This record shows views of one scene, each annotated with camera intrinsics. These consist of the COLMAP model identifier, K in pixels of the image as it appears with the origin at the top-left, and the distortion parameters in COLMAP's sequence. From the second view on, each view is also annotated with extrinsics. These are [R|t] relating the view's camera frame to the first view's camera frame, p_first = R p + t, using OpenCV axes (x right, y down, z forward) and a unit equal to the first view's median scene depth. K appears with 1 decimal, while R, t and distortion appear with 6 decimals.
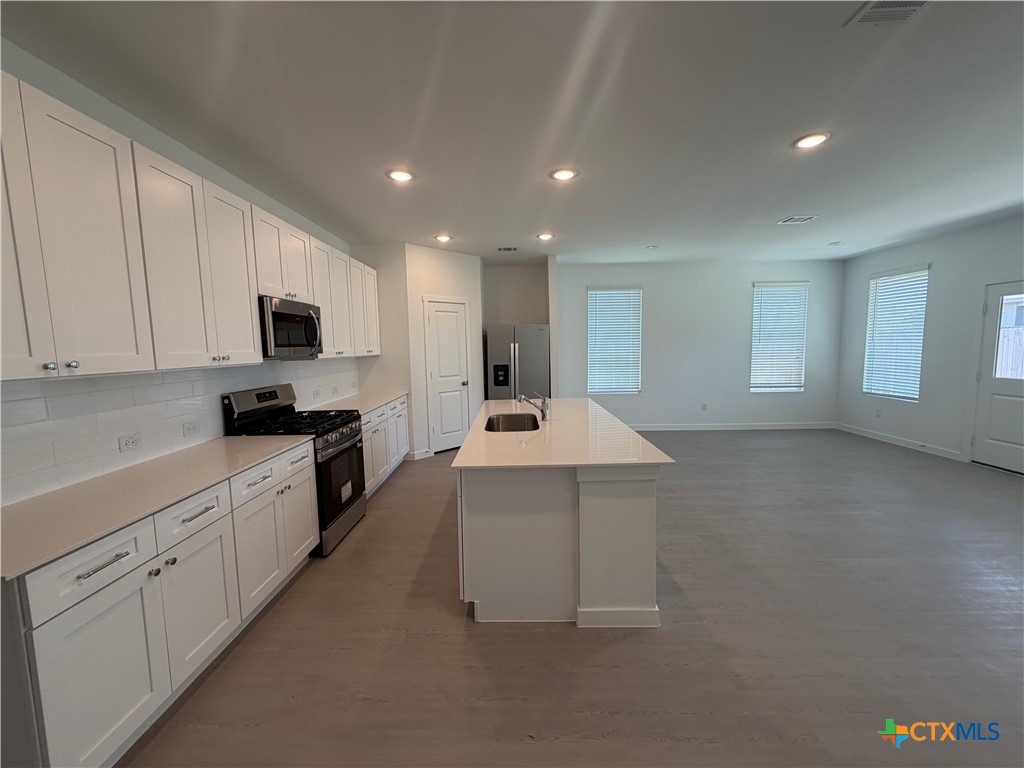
lens RADIAL K [[408.6, 0, 510.2], [0, 408.6, 384.3], [0, 0, 1]] dist [0.000567, -0.000129]
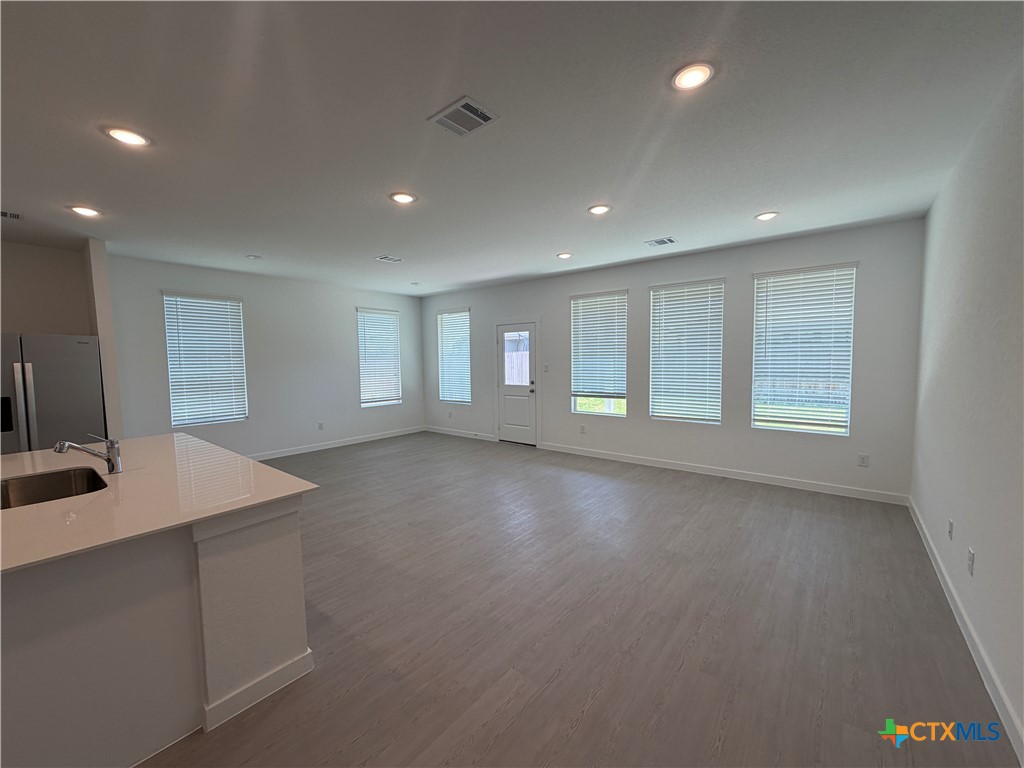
lens RADIAL K [[408.6, 0, 510.2], [0, 408.6, 384.3], [0, 0, 1]] dist [0.000567, -0.000129]
pose [[0.618887, -0.041721, 0.784371, -0.026697], [0.078158, 0.996904, -0.008642, -0.002682], [-0.781582, 0.066653, 0.620232, 0.016337]]
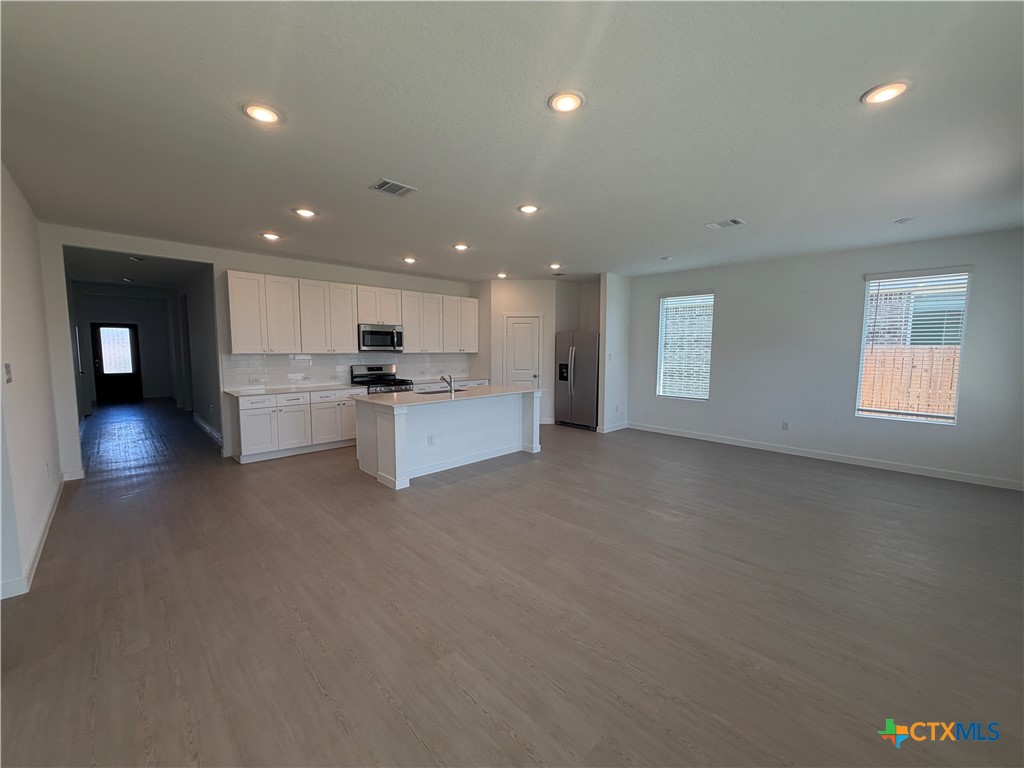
lens RADIAL K [[408.6, 0, 510.2], [0, 408.6, 384.3], [0, 0, 1]] dist [0.000567, -0.000129]
pose [[0.706679, 0.083407, -0.702601, 0.989877], [-0.085333, 0.995826, 0.032388, -0.014823], [0.702370, 0.037067, 0.710847, -0.021208]]
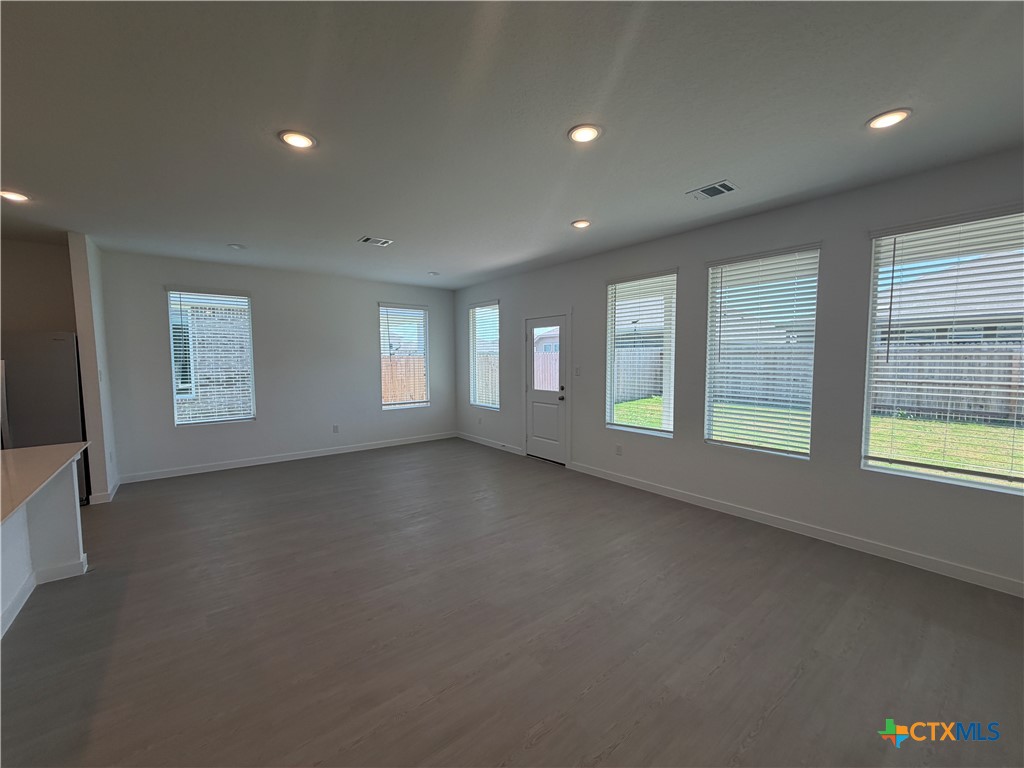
lens RADIAL K [[408.6, 0, 510.2], [0, 408.6, 384.3], [0, 0, 1]] dist [0.000567, -0.000129]
pose [[0.775787, -0.029167, 0.630321, 0.294083], [0.053454, 0.998378, -0.019593, -0.011236], [-0.628727, 0.048893, 0.776087, 0.022358]]
